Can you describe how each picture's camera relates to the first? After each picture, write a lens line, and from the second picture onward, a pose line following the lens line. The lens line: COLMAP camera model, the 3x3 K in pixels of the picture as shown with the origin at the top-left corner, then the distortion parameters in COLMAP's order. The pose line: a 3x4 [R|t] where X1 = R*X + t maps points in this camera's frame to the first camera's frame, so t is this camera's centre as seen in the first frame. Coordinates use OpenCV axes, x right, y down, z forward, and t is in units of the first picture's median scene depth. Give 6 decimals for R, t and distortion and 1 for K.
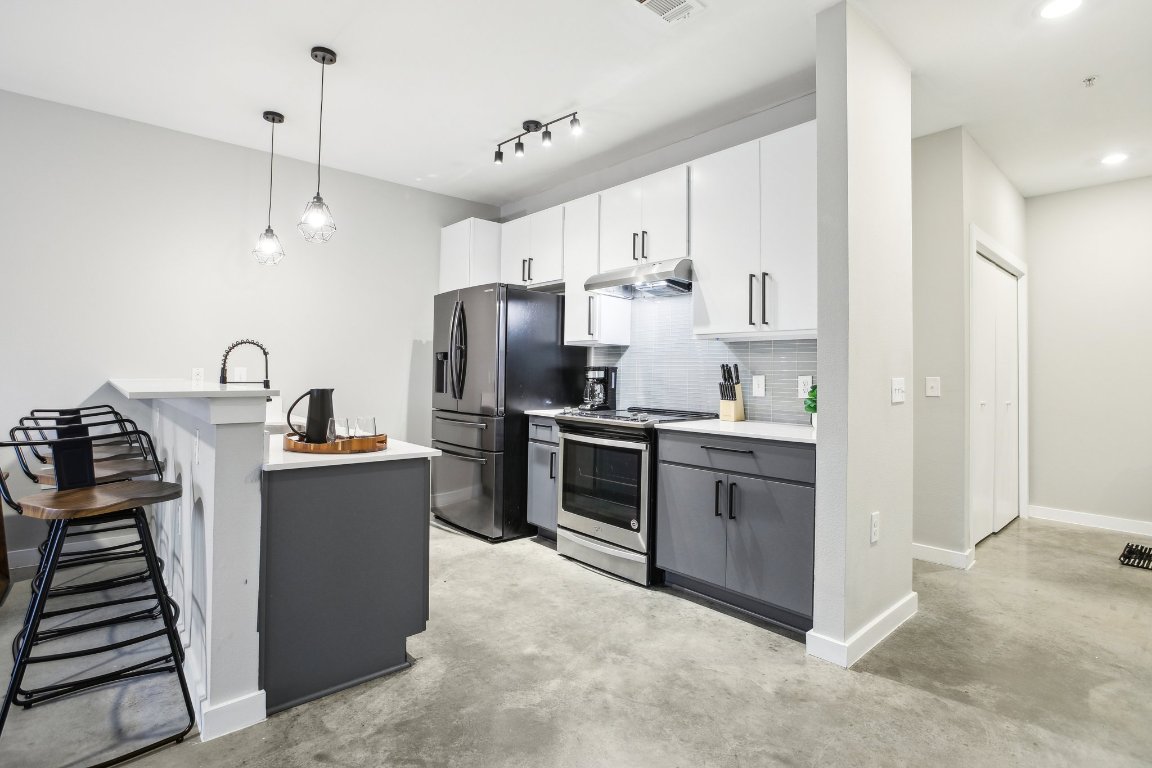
lens RADIAL K [[557.5, 0, 570.7], [0, 557.5, 364.0], [0, 0, 1]] dist [-0.040583, 0.011810]
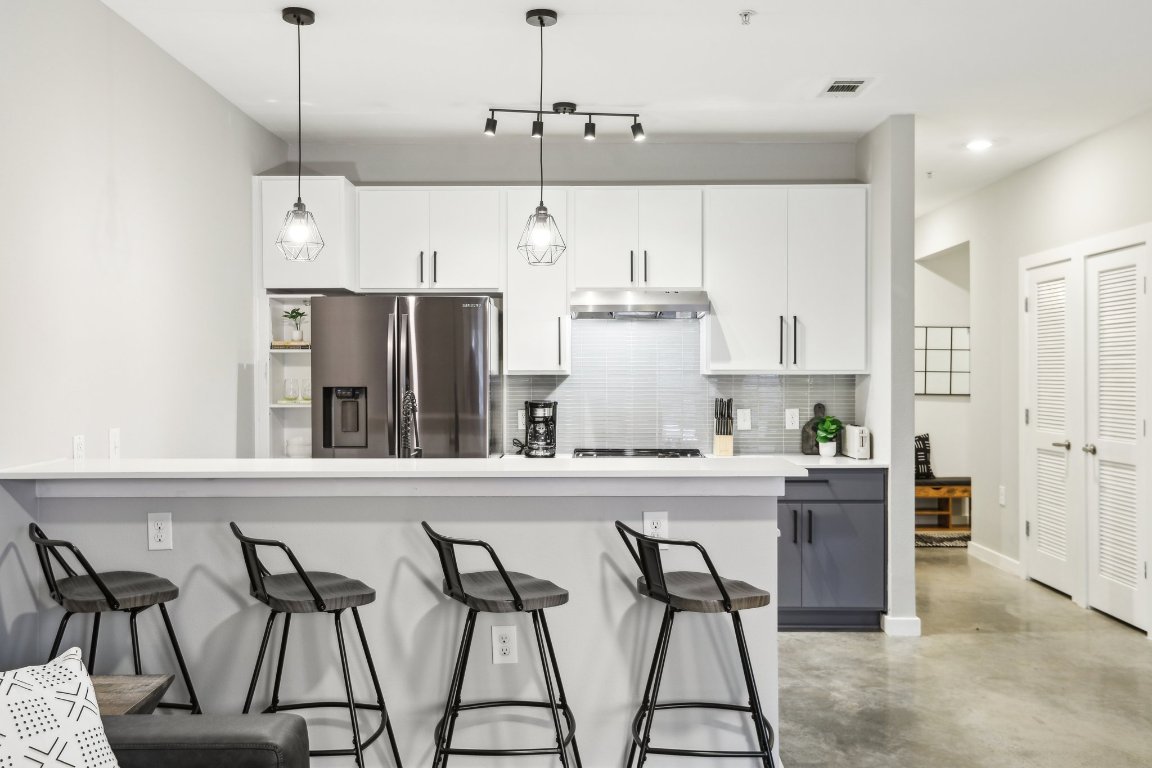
lens RADIAL K [[980.2, 0, 562.1], [0, 980.2, 388.2], [0, 0, 1]] dist [-0.011298, 0.044193]
pose [[0.673815, -0.026836, 0.738413, -1.332193], [-0.001846, 0.999276, 0.038001, -0.093784], [-0.738898, -0.026968, 0.673277, 0.046829]]
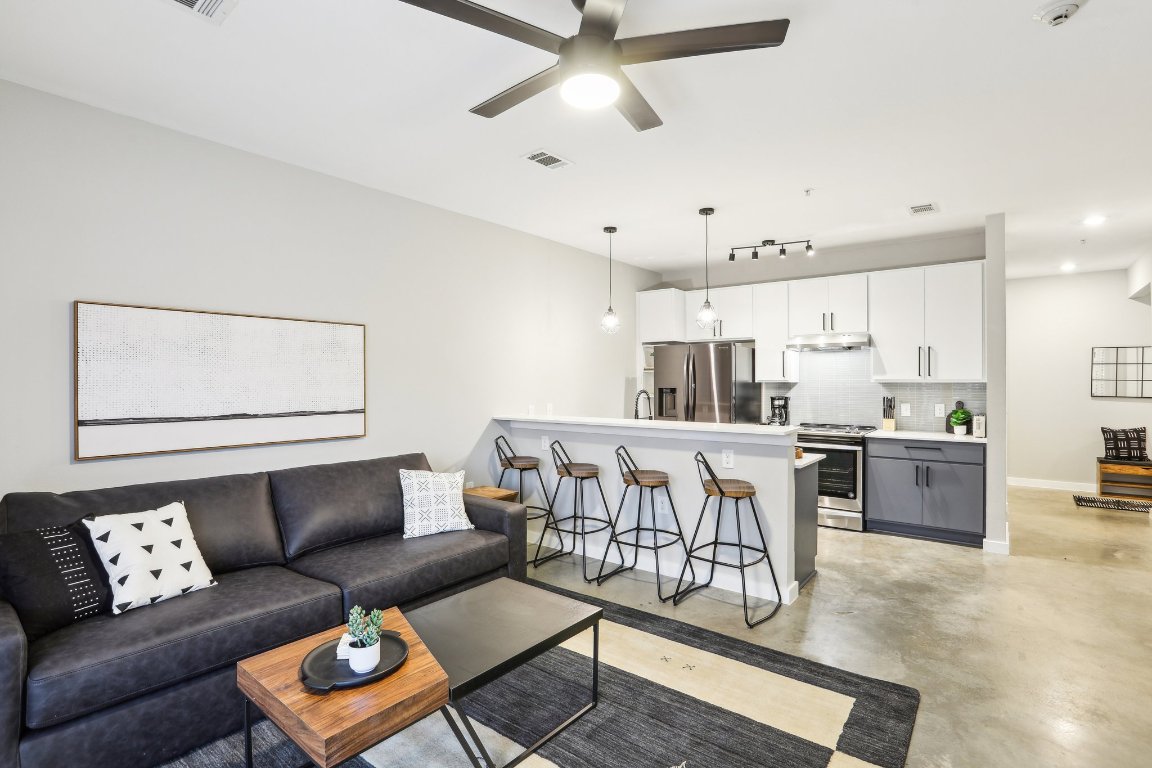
lens RADIAL K [[548.4, 0, 588.5], [0, 548.4, 382.8], [0, 0, 1]] dist [-0.020707, 0.000919]
pose [[0.979158, -0.014778, 0.202564, -1.024969], [0.010763, 0.999724, 0.020906, -0.095142], [-0.202817, -0.018290, 0.979046, -0.452063]]
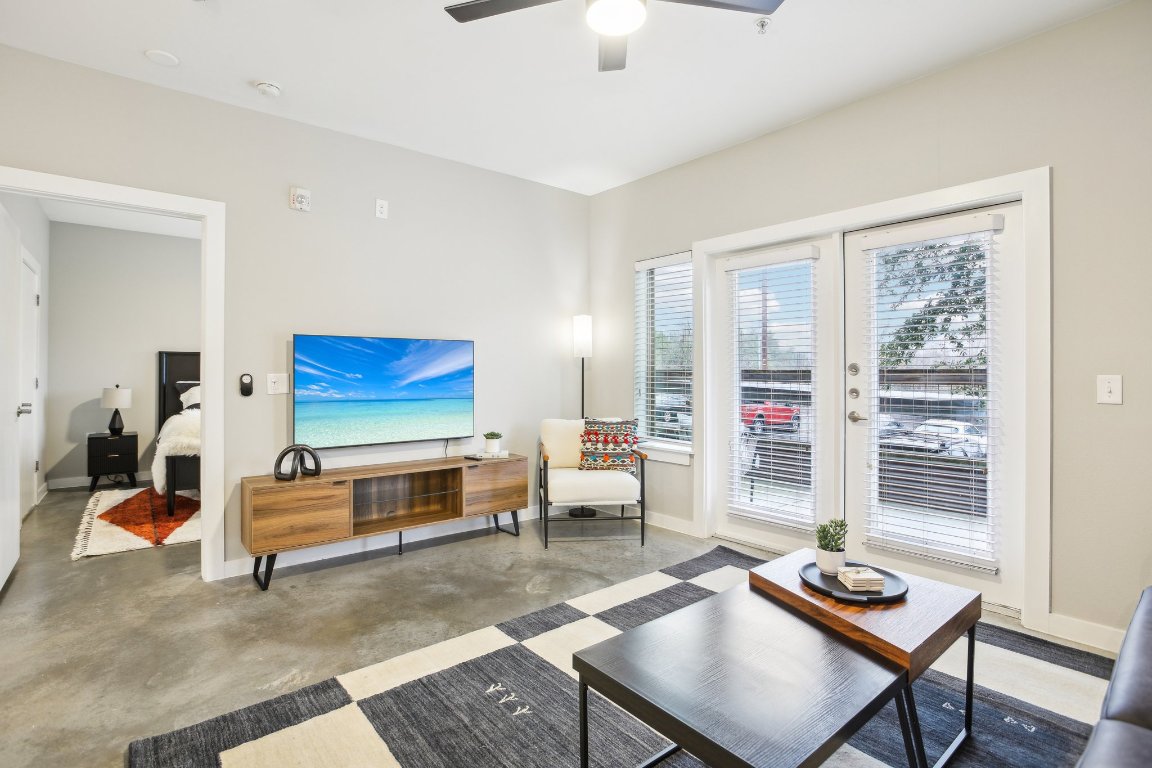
lens RADIAL K [[557.5, 0, 573.5], [0, 557.5, 373.3], [0, 0, 1]] dist [-0.040583, 0.011810]
pose [[-0.999594, -0.013905, 0.024854, -0.865613], [-0.014343, 0.999743, -0.017568, -0.002220], [-0.024604, -0.017917, -0.999537, 0.793877]]
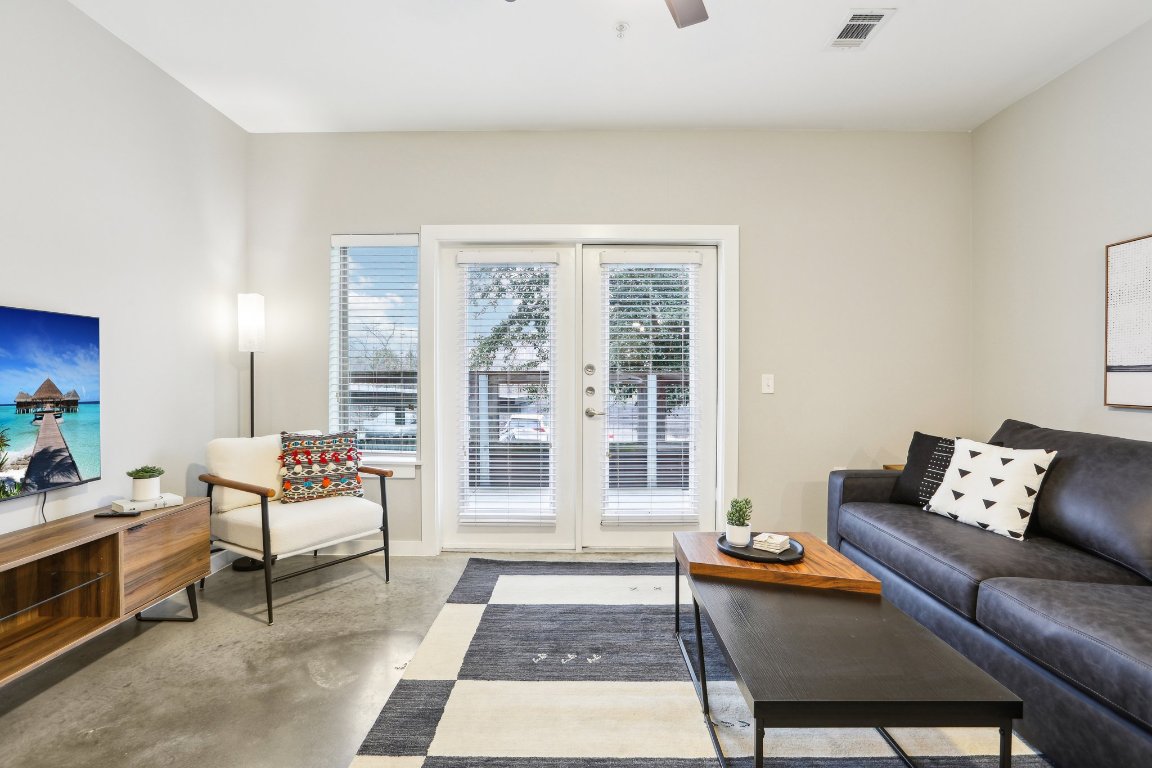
lens RADIAL K [[549.3, 0, 572.7], [0, 549.3, 379.9], [0, 0, 1]] dist [-0.041284, 0.012489]
pose [[-0.662537, -0.010348, -0.748957, -0.458339], [0.004283, 0.999836, -0.017603, 0.006070], [0.749017, -0.014871, -0.662384, 0.462778]]
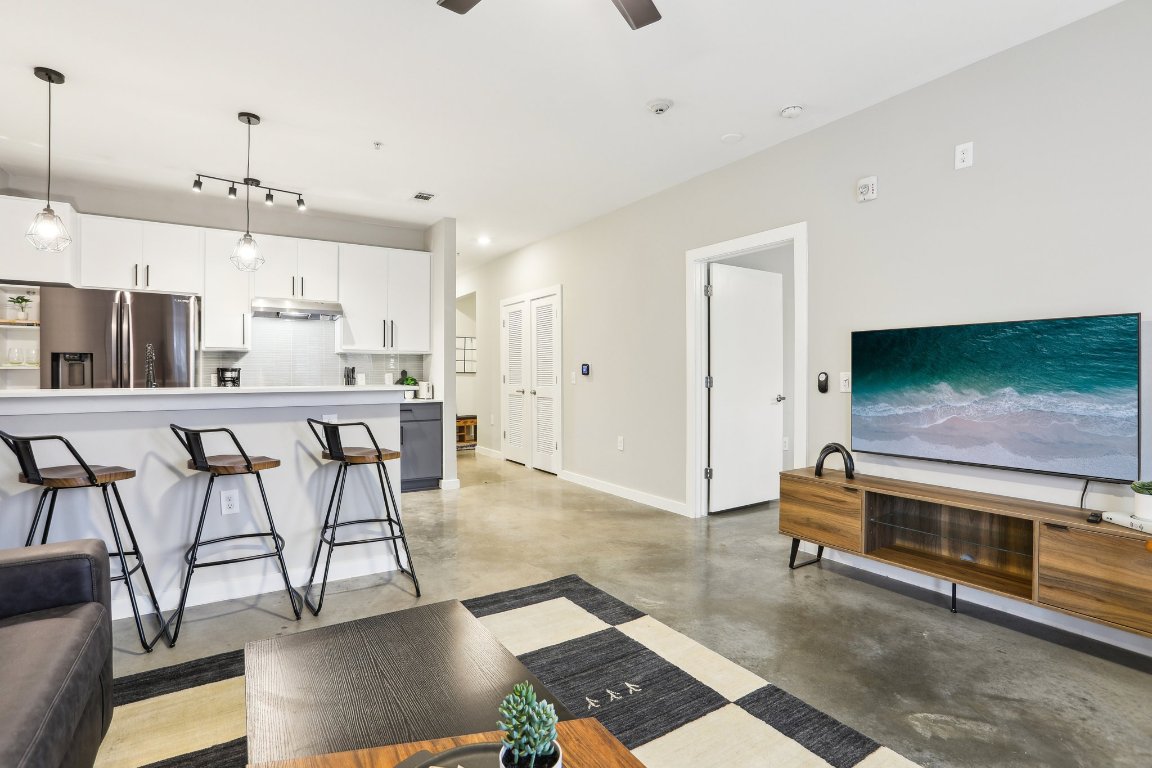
lens RADIAL K [[549.3, 0, 566.1], [0, 549.3, 376.6], [0, 0, 1]] dist [-0.041284, 0.012489]
pose [[0.156170, -0.018822, 0.987551, -1.423025], [-0.014915, 0.999659, 0.021411, -0.018191], [-0.987618, -0.018073, 0.155836, 0.088395]]
